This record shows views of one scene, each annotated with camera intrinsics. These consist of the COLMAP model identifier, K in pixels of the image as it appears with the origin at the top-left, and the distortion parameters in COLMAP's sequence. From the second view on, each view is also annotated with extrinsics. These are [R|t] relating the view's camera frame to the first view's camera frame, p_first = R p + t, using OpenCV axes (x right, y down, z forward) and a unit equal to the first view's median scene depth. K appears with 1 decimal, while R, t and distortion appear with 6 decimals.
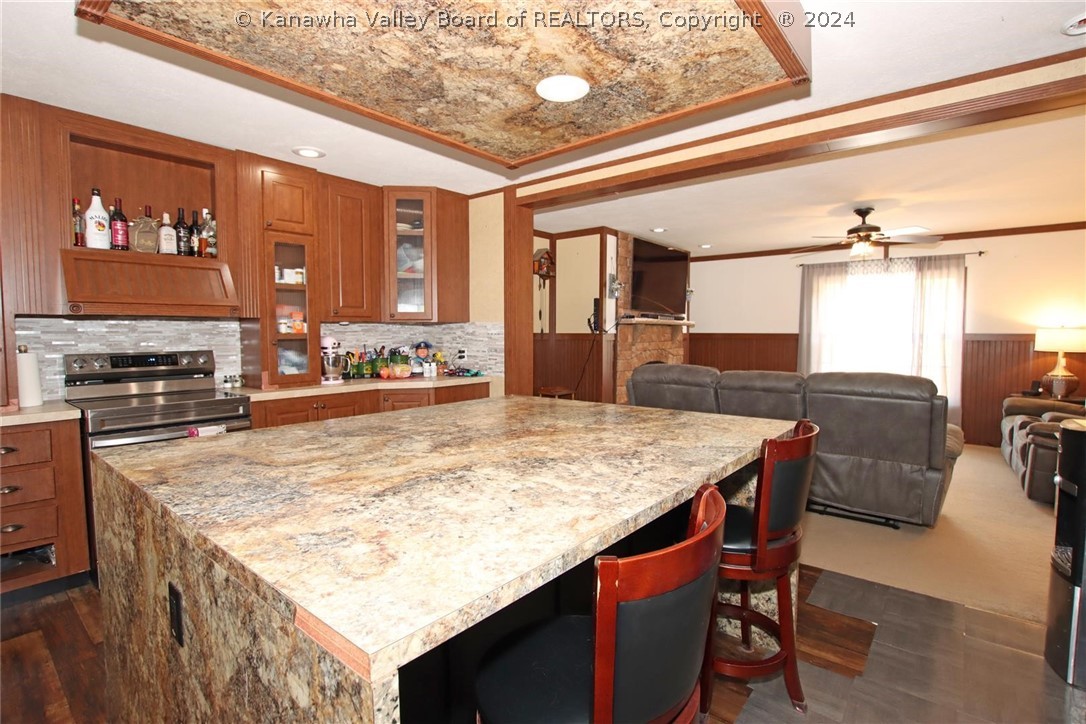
lens RADIAL K [[520.6, 0, 561.8], [0, 520.6, 378.3], [0, 0, 1]] dist [-0.018442, -0.000864]
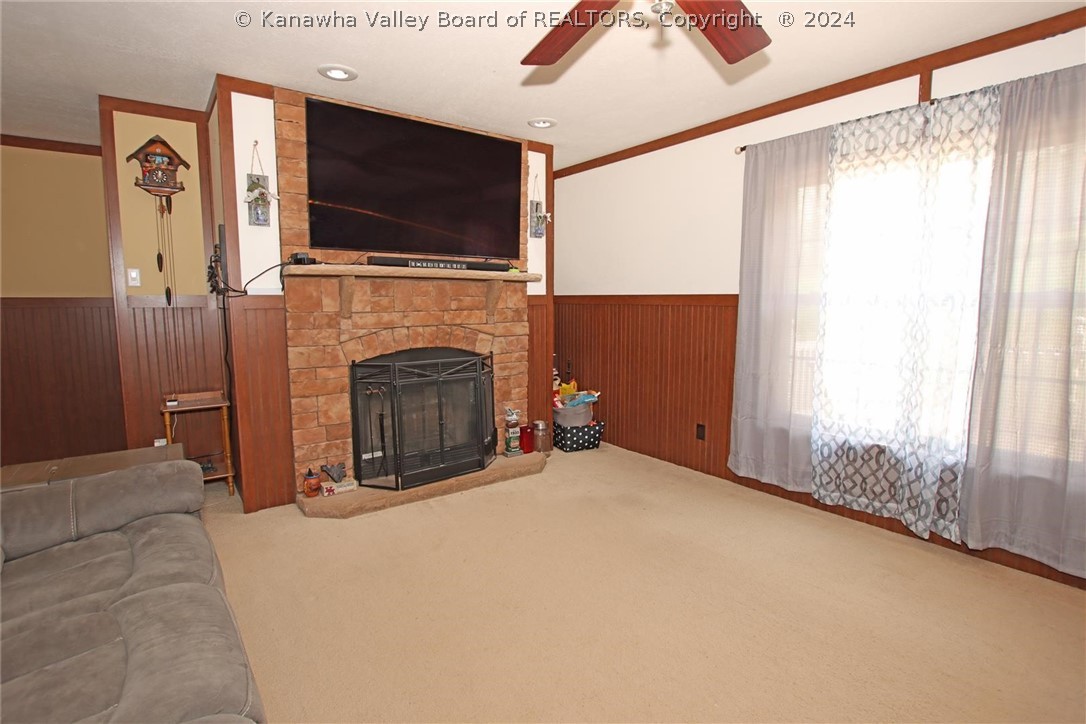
lens RADIAL K [[520.6, 0, 547.8], [0, 520.6, 363.6], [0, 0, 1]] dist [-0.018442, -0.000864]
pose [[0.965267, 0.036054, -0.258766, 0.456840], [-0.024729, 0.998594, 0.046887, -0.045533], [0.260093, -0.038859, 0.964801, 0.536194]]
